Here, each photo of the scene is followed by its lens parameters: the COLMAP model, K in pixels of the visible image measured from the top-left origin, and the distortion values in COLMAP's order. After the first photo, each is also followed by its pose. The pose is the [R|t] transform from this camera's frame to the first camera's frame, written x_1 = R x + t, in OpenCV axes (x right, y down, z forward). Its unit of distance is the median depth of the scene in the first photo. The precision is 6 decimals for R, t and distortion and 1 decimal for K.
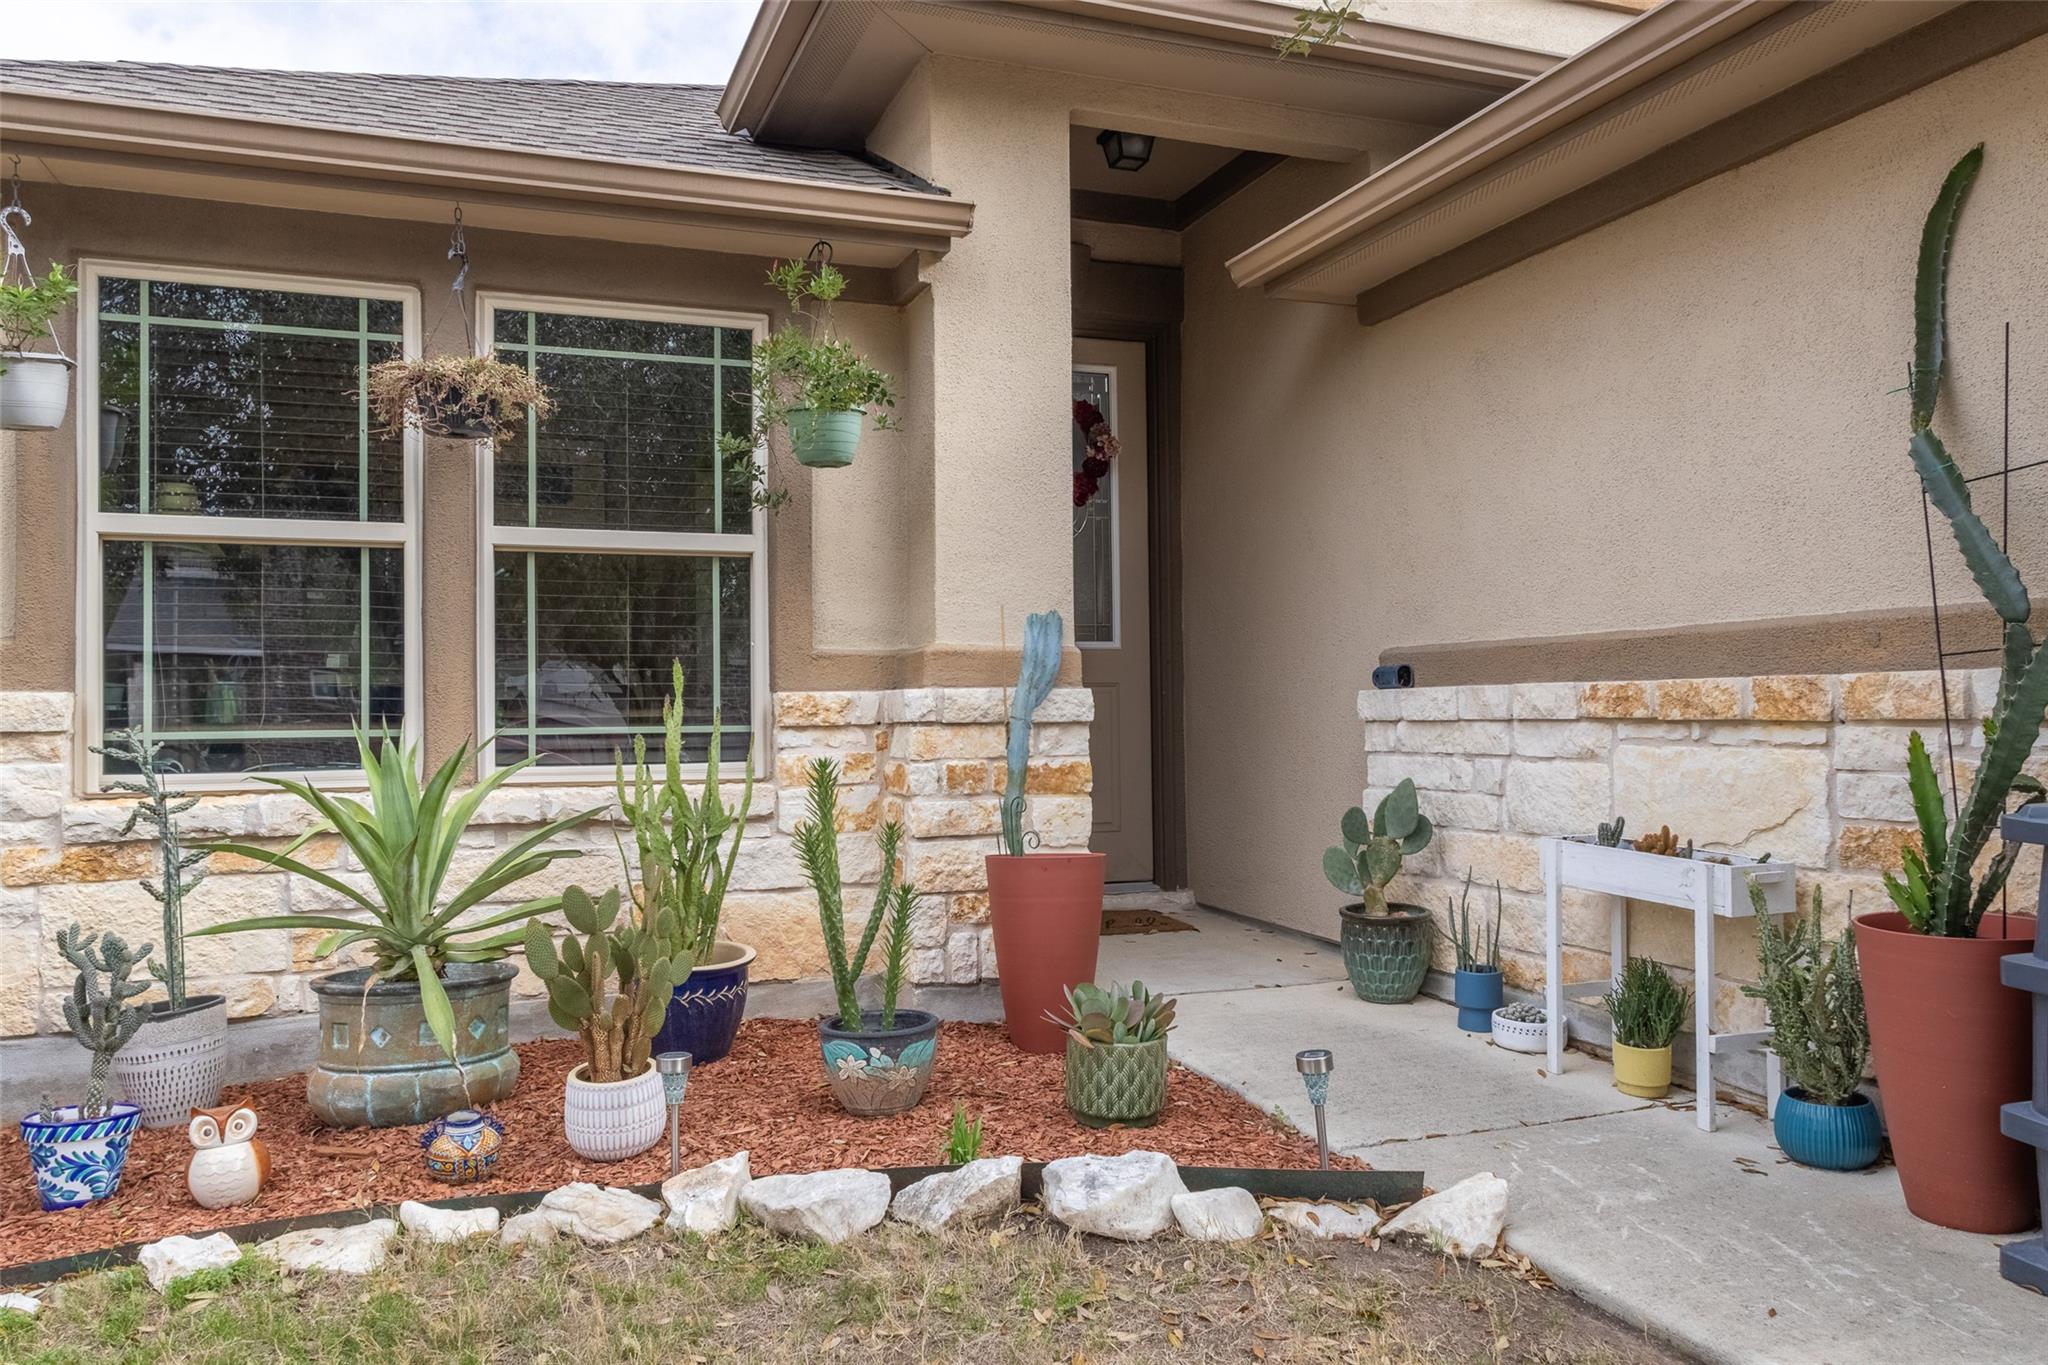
lens RADIAL K [[1518.2, 0, 1024.1], [0, 1518.2, 678.5], [0, 0, 1]] dist [0.008621, 0.005912]
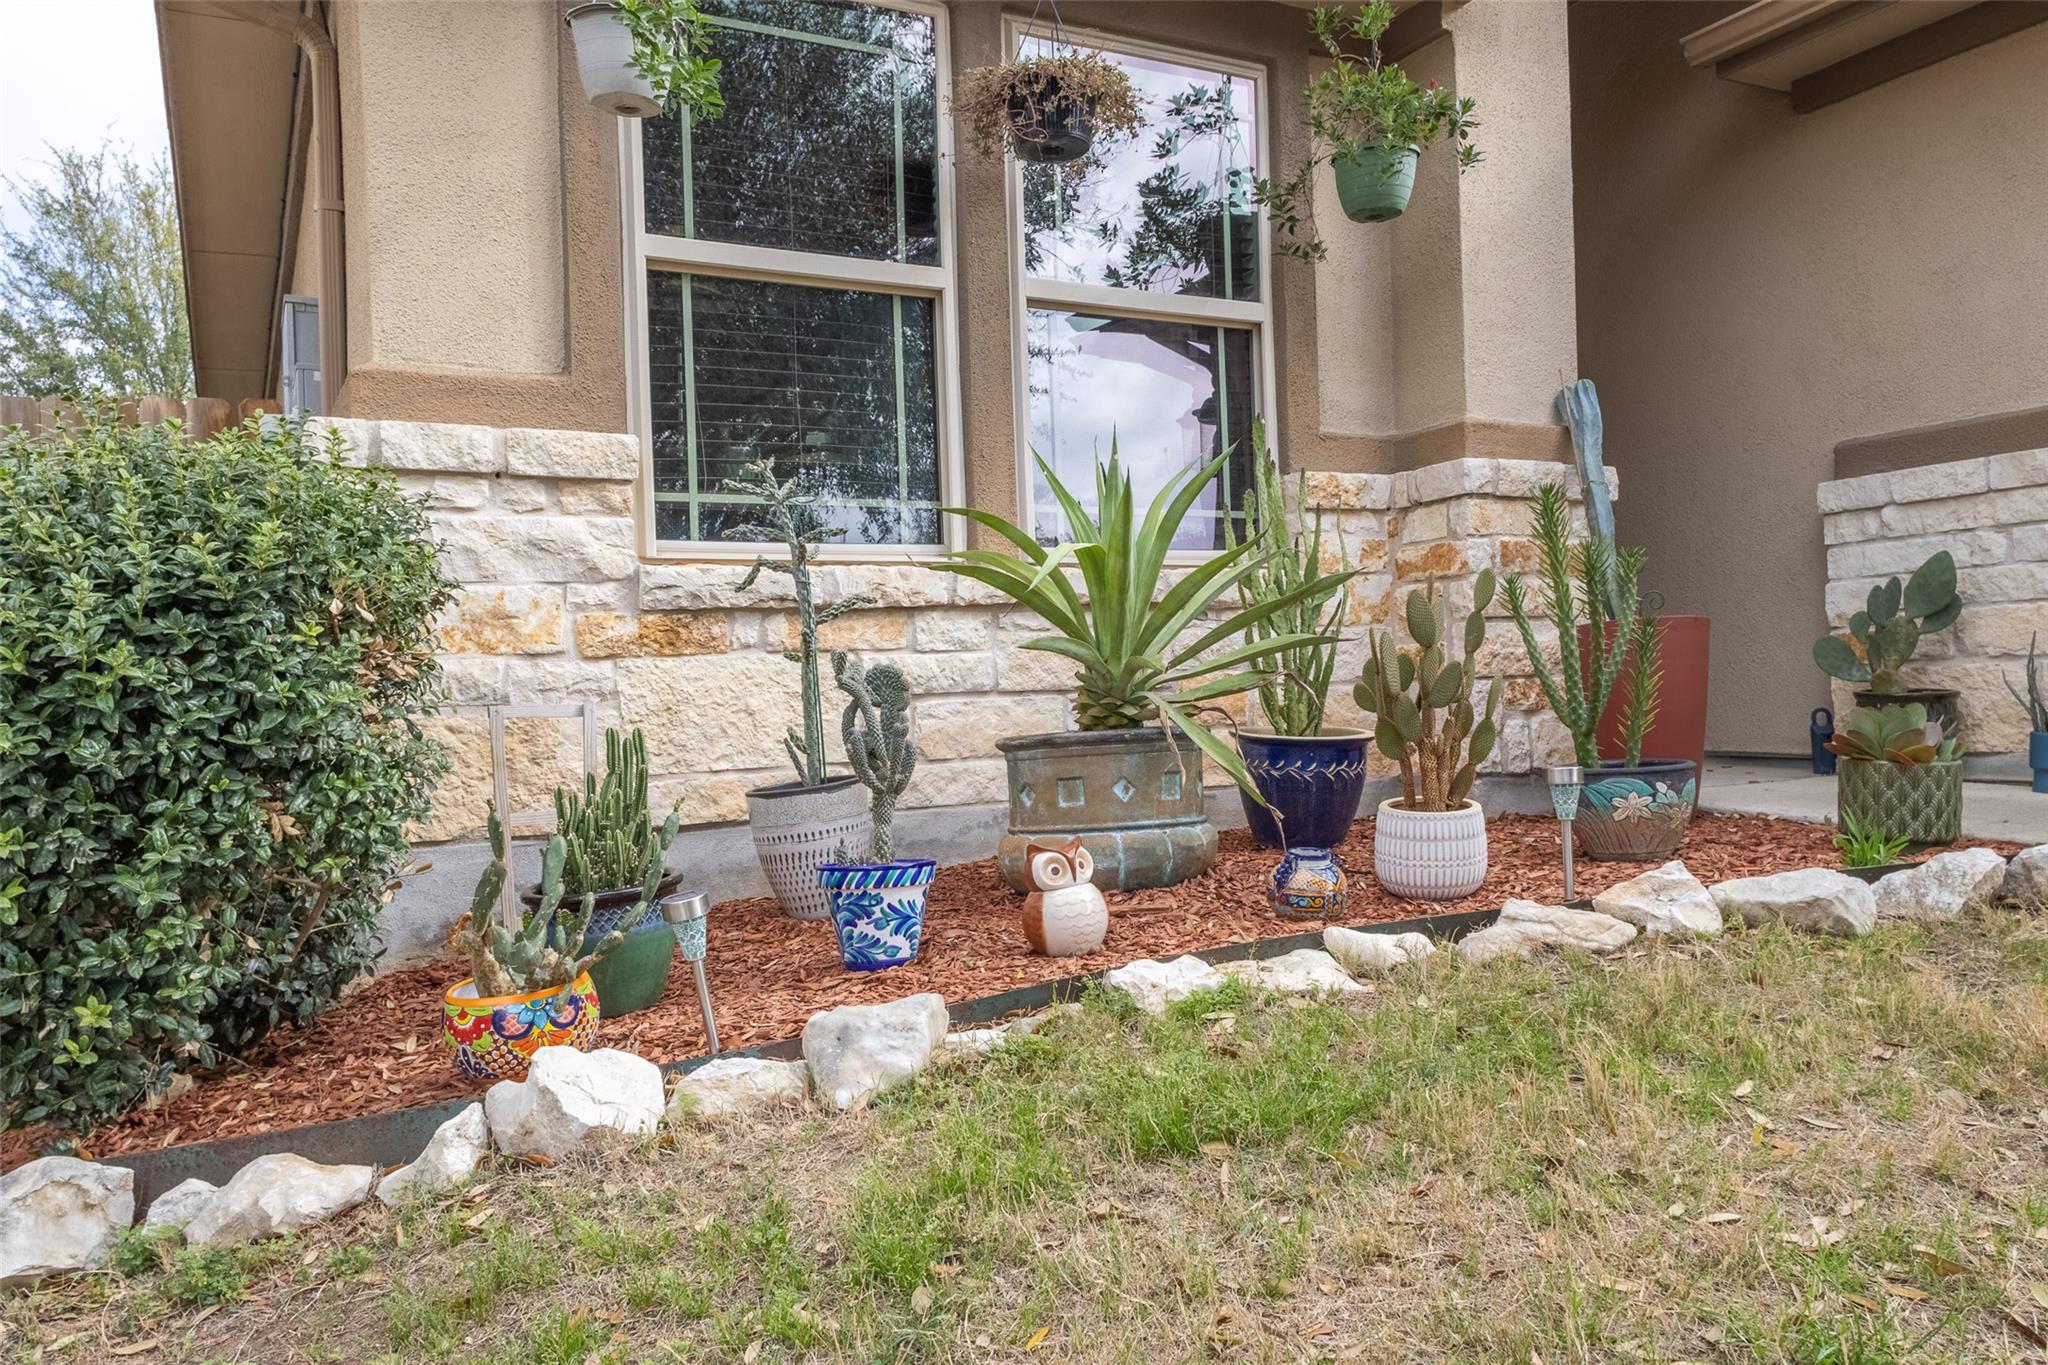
lens RADIAL K [[1518.2, 0, 1024.1], [0, 1518.2, 685.4], [0, 0, 1]] dist [0.008621, 0.005912]
pose [[0.991146, -0.022974, 0.130776, -0.521067], [0.021336, 0.999676, 0.013911, 0.141592], [-0.131053, -0.010997, 0.991314, 0.117998]]
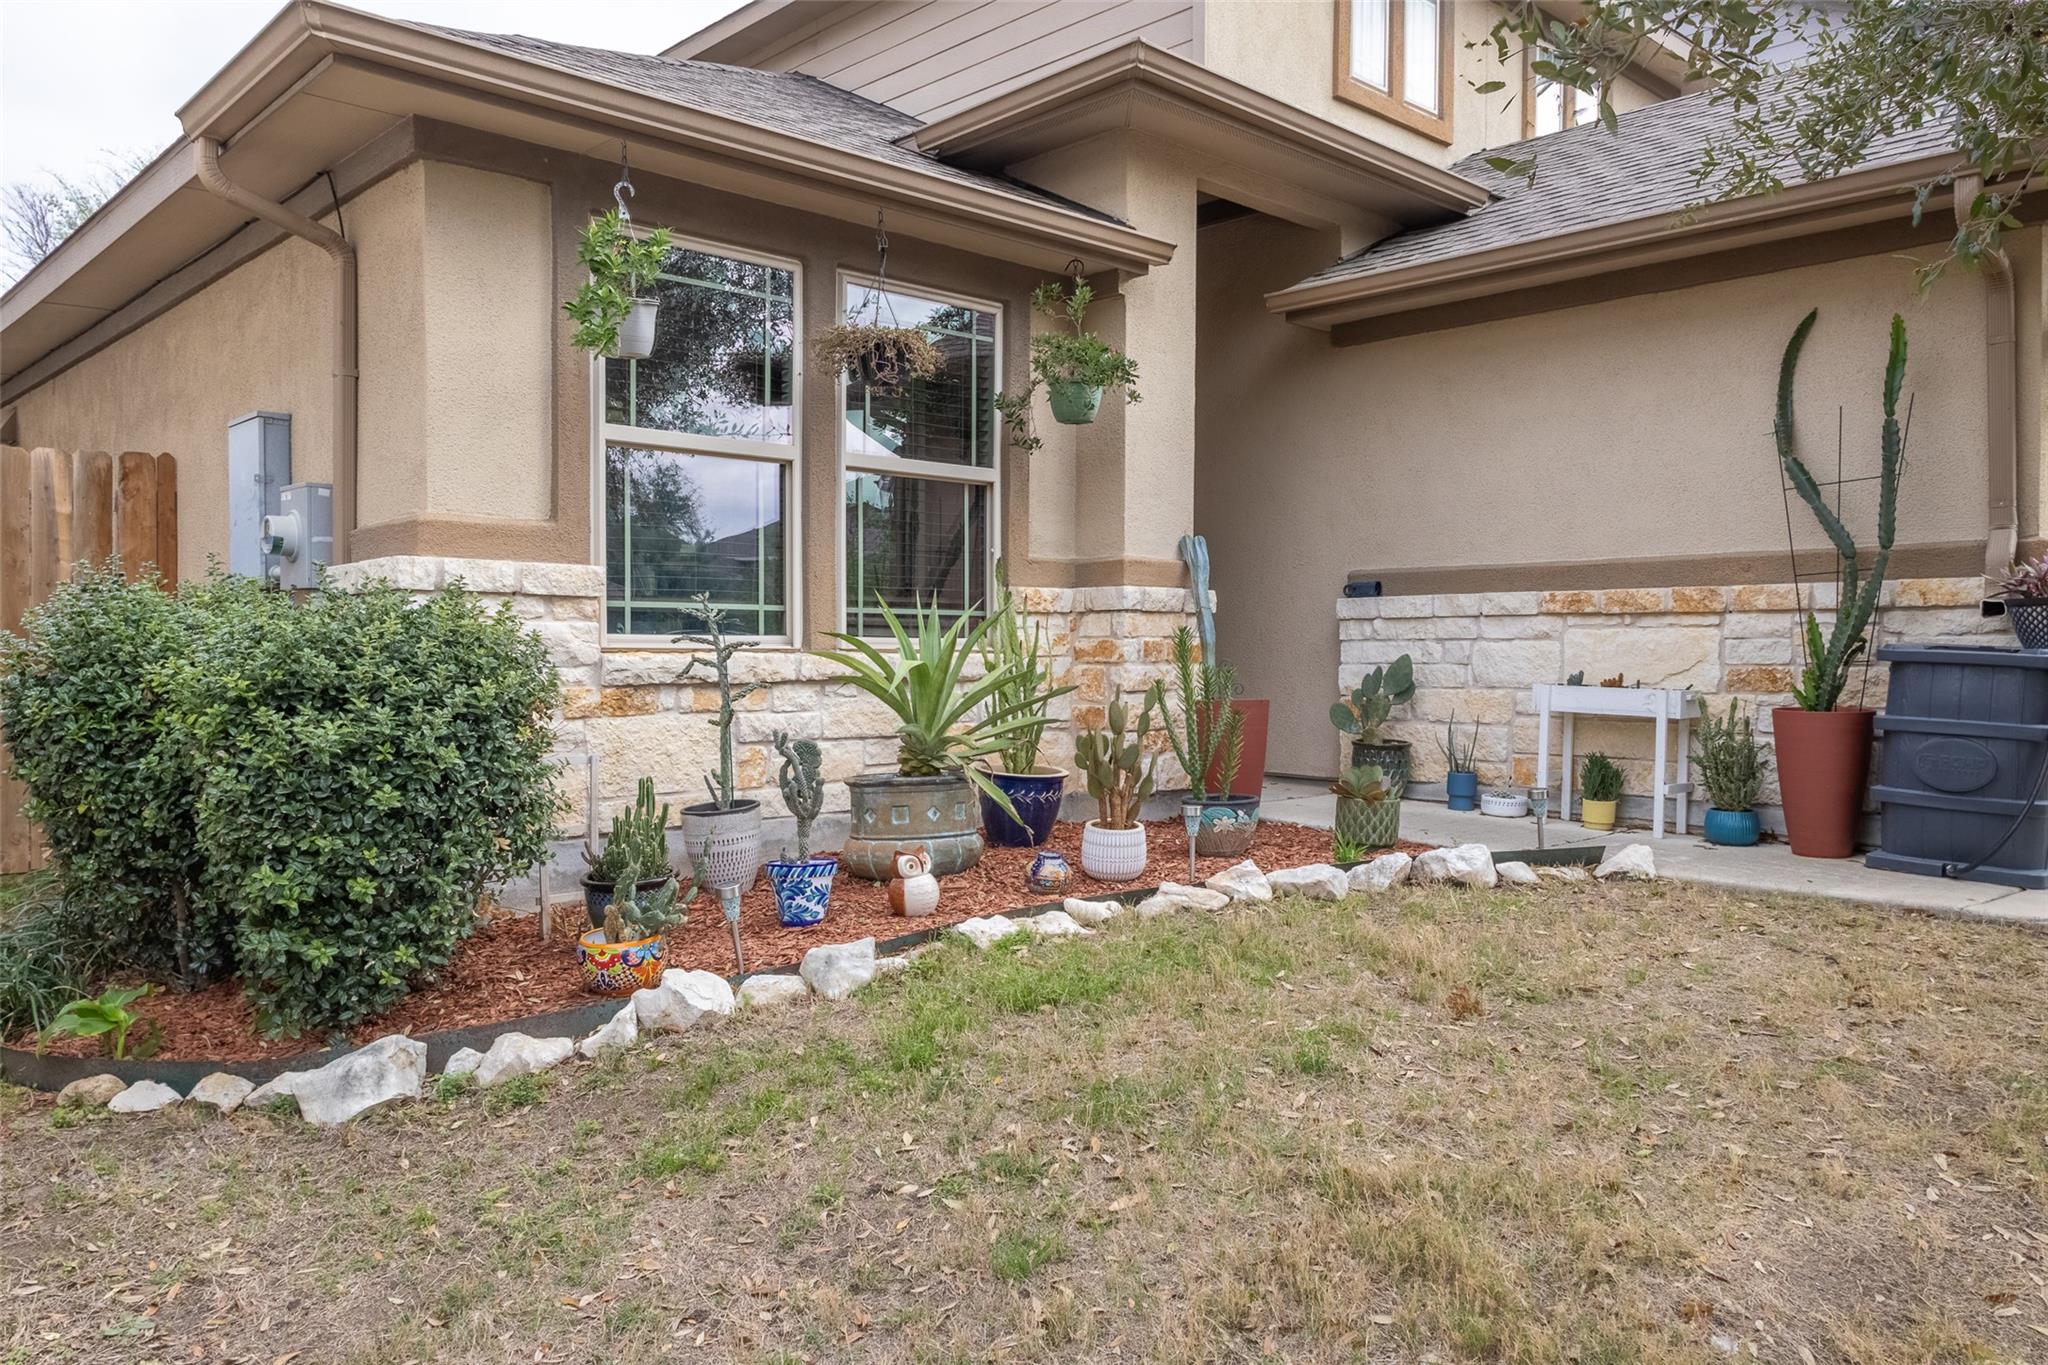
lens RADIAL K [[1518.2, 0, 1023.2], [0, 1518.2, 687.1], [0, 0, 1]] dist [0.008621, 0.005912]
pose [[0.920072, 0.002960, 0.391738, -0.791823], [-0.019767, 0.999048, 0.038877, 0.052903], [-0.391250, -0.043513, 0.919255, -0.292862]]
